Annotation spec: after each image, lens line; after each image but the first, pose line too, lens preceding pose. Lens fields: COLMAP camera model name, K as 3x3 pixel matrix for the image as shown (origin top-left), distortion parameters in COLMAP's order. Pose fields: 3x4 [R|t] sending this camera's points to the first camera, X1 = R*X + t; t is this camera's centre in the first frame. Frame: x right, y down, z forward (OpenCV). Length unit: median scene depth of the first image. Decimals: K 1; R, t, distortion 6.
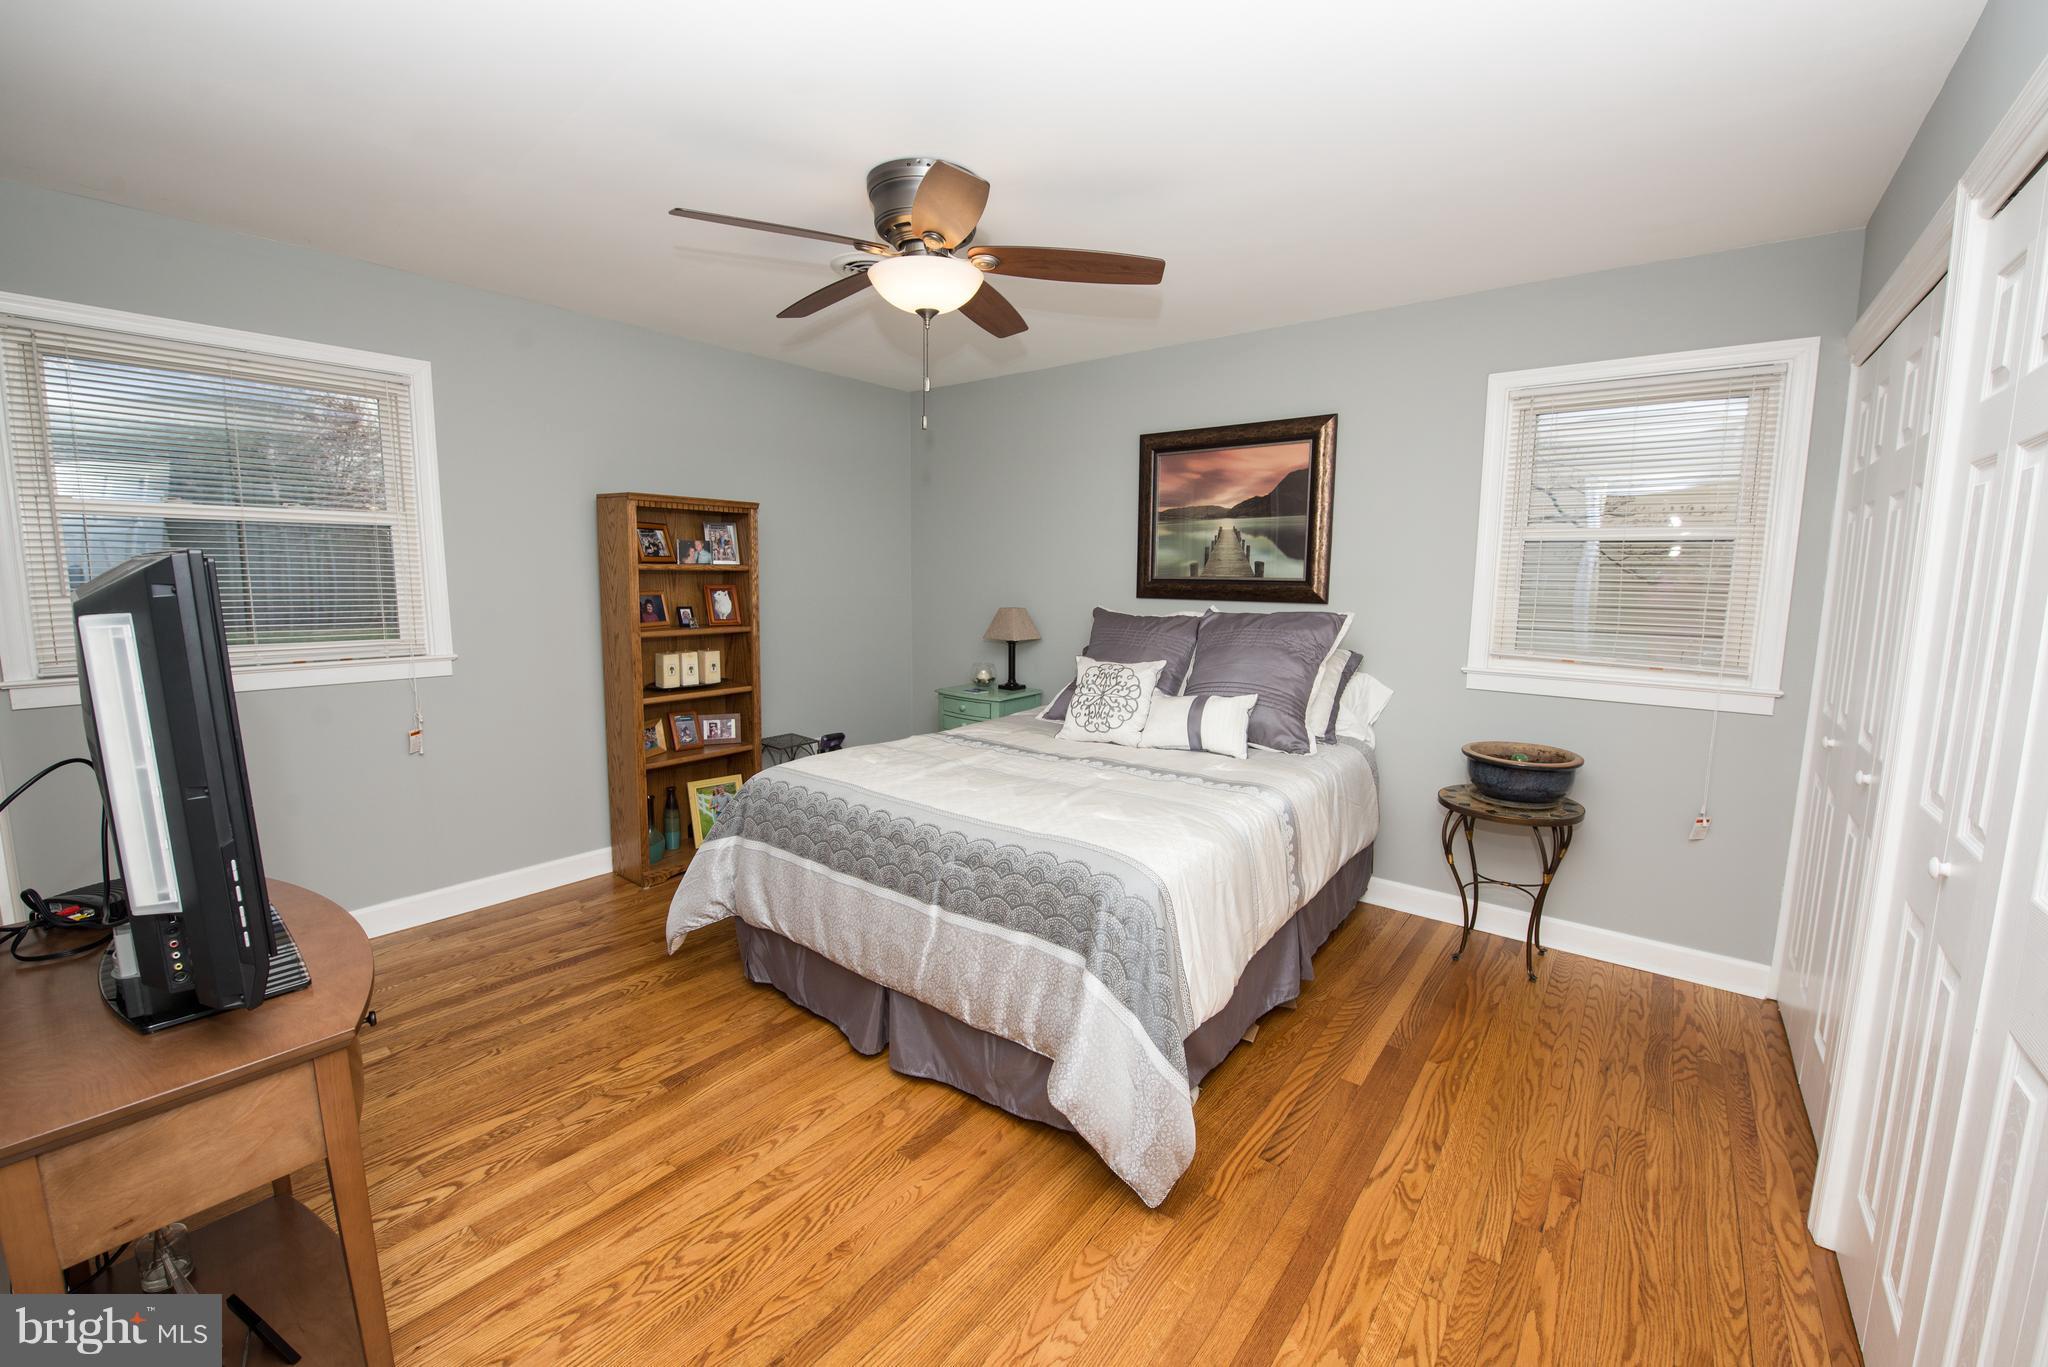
lens RADIAL K [[819.6, 0, 1021.4], [0, 819.6, 676.2], [0, 0, 1]] dist [-0.009717, -0.003800]
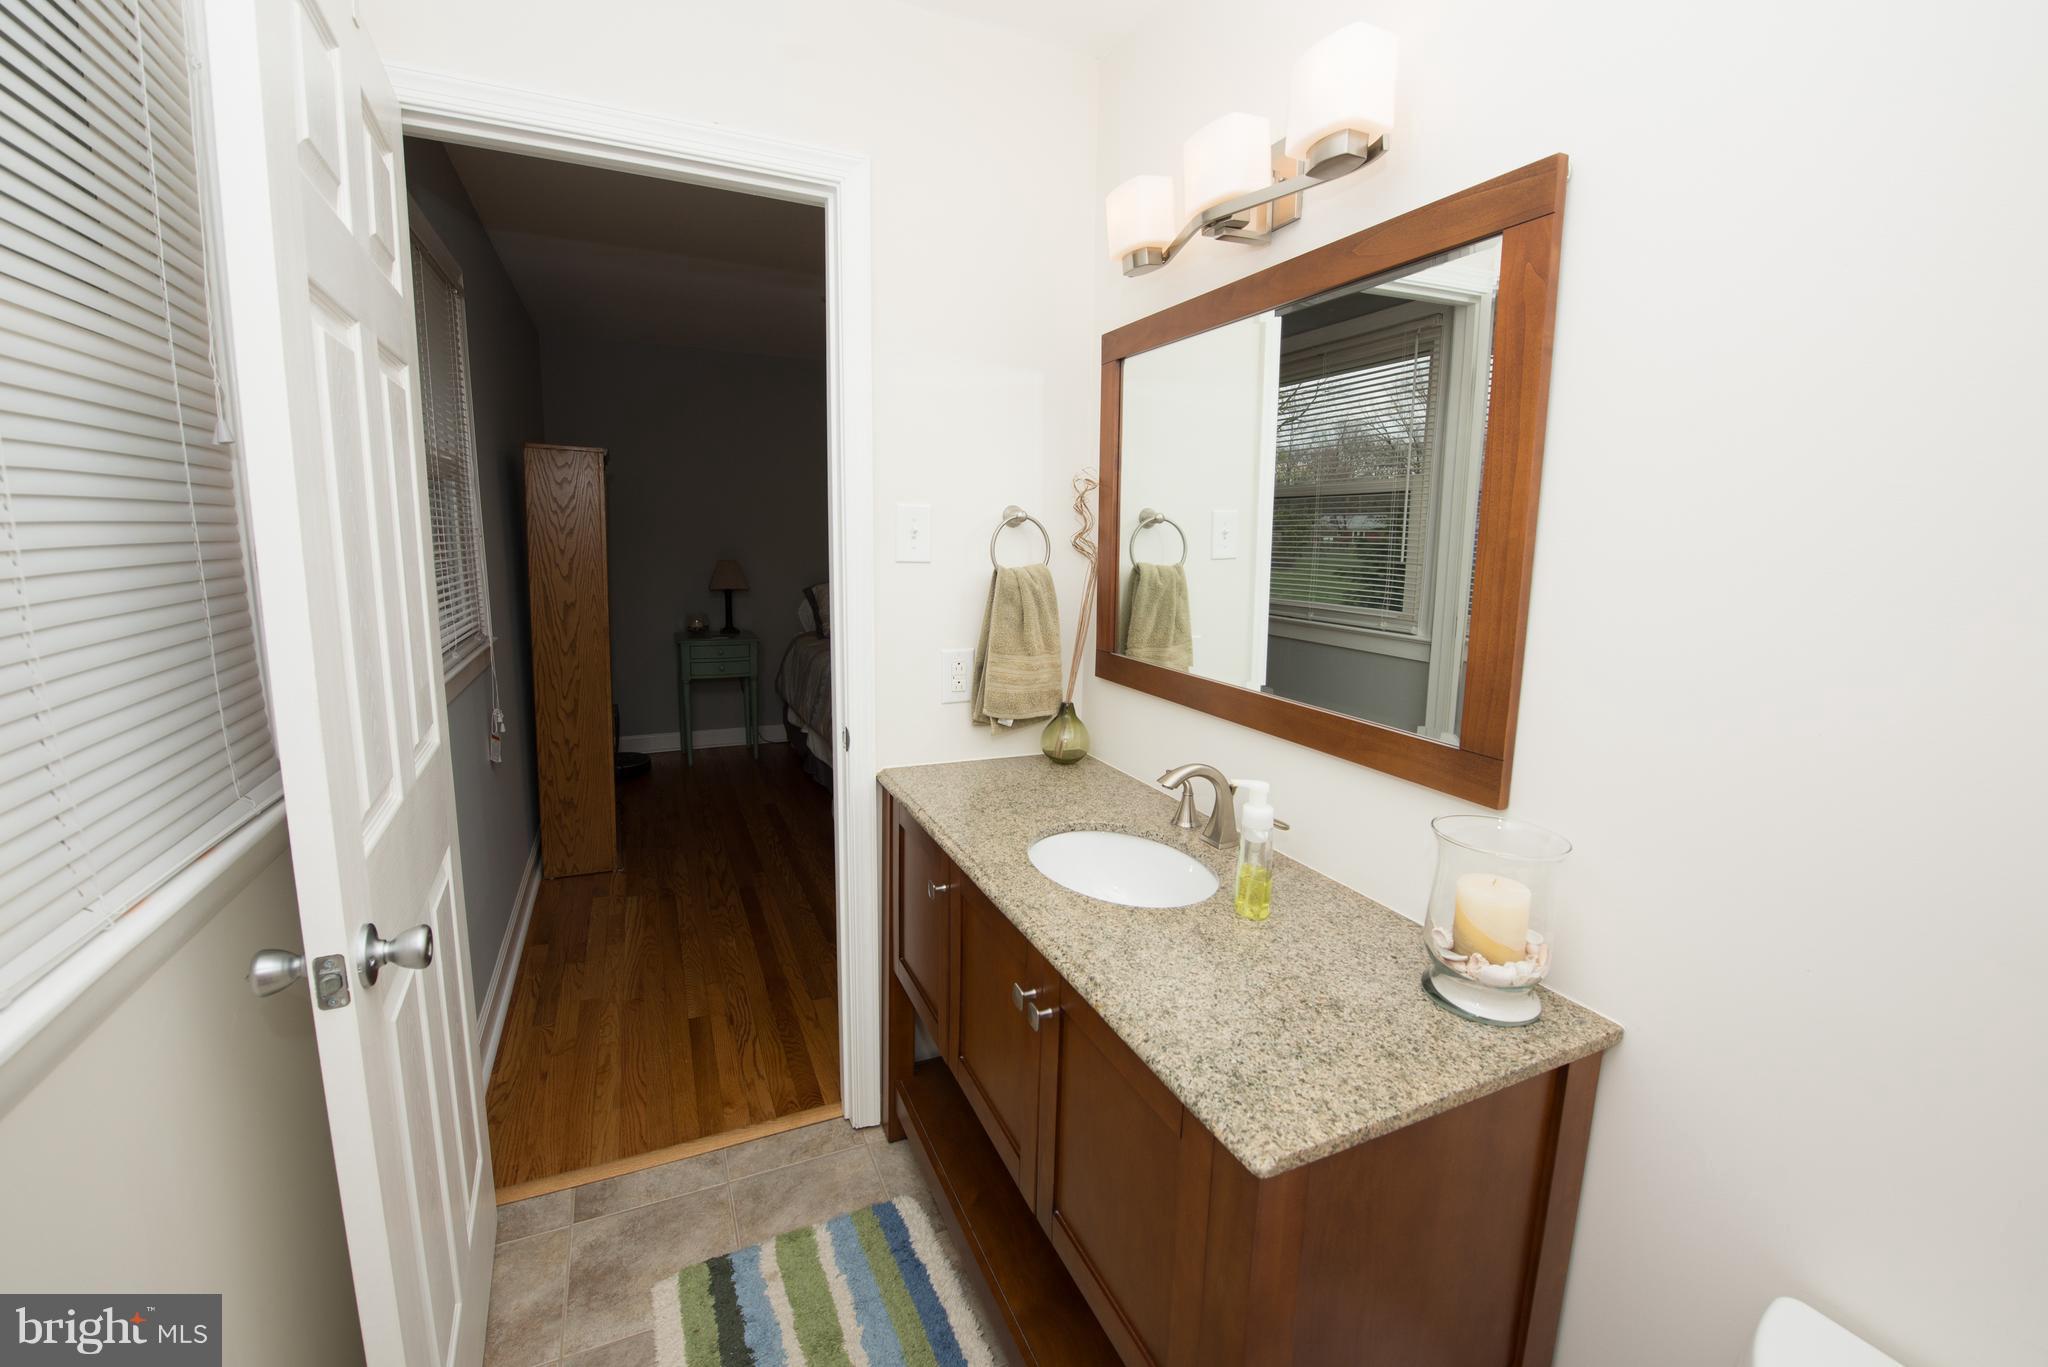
lens RADIAL K [[819.6, 0, 1021.4], [0, 819.6, 676.2], [0, 0, 1]] dist [-0.009717, -0.003800]
pose [[0.443653, -0.151293, 0.883336, -0.852924], [0.095639, 0.988012, 0.121187, -0.024080], [-0.891081, 0.030716, 0.452804, 0.126197]]
